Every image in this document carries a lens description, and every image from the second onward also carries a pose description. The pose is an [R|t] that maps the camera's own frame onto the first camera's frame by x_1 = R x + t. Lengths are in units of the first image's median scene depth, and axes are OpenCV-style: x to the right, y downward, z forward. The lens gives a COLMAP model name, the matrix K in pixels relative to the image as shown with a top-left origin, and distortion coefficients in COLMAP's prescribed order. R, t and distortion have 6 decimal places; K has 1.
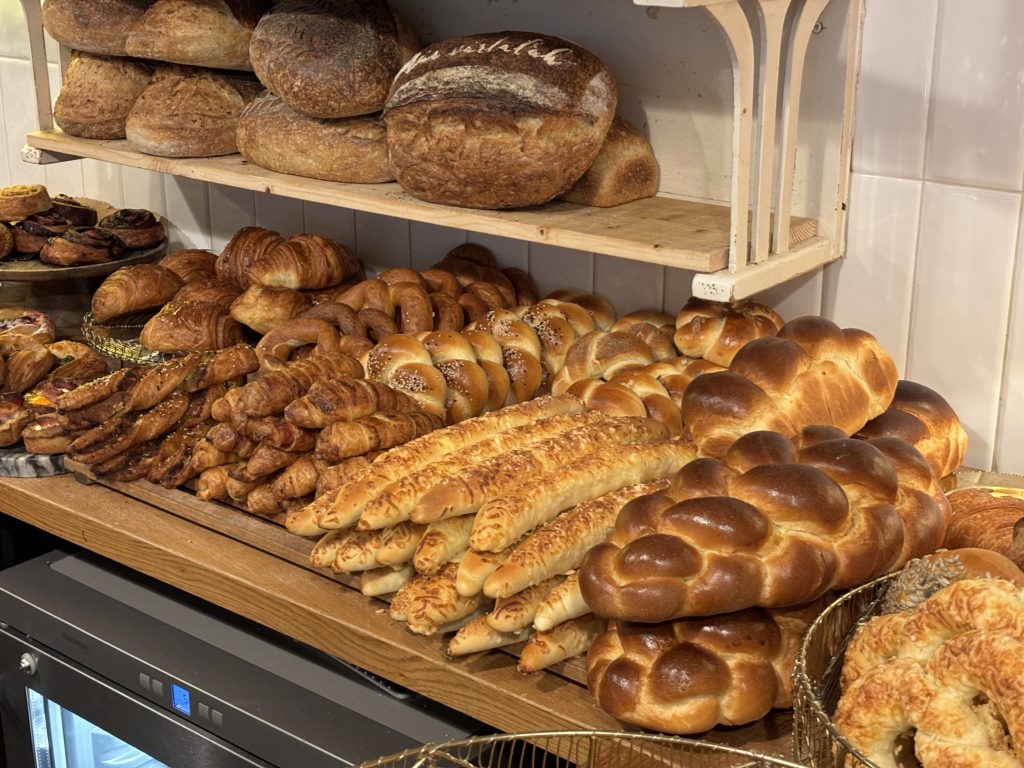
lens RADIAL K [[1517.2, 0, 511.6], [0, 1517.2, 384.4], [0, 0, 1]] dist [0.145847, 0.000000]
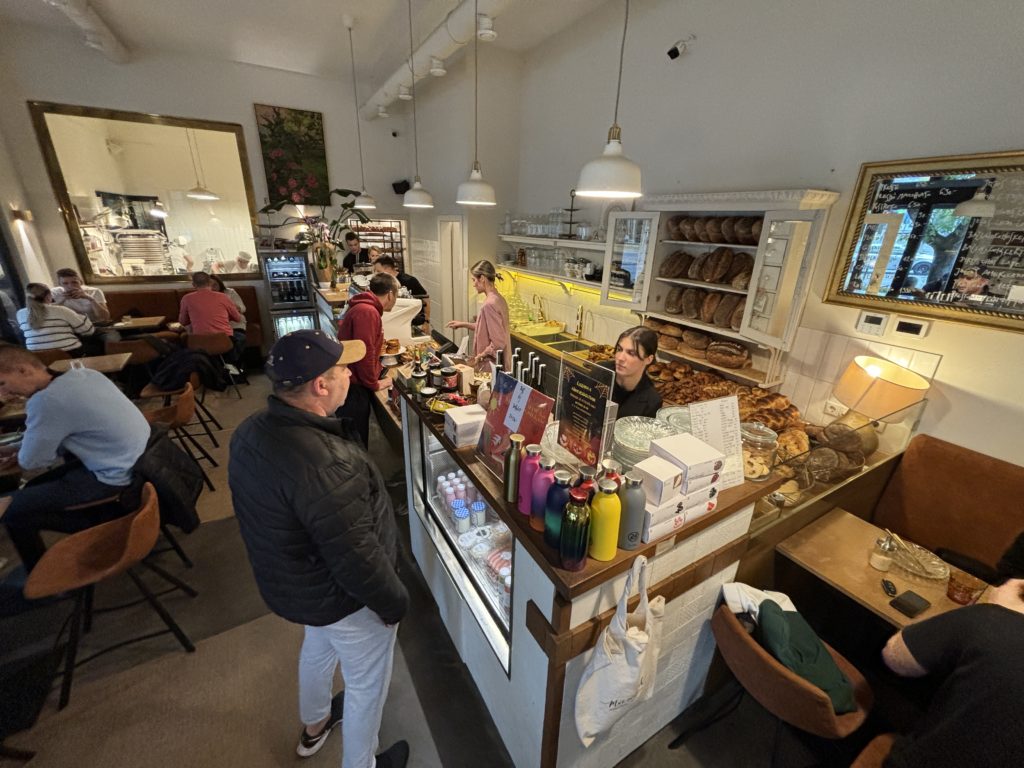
lens RADIAL K [[415.6, 0, 511.9], [0, 415.6, 382.2], [0, 0, 1]] dist [-0.001175, -0.000076]
pose [[0.937405, 0.153639, -0.312516, -0.314708], [-0.141341, 0.988031, 0.061778, -0.033228], [0.318267, -0.013739, 0.947901, -1.047231]]
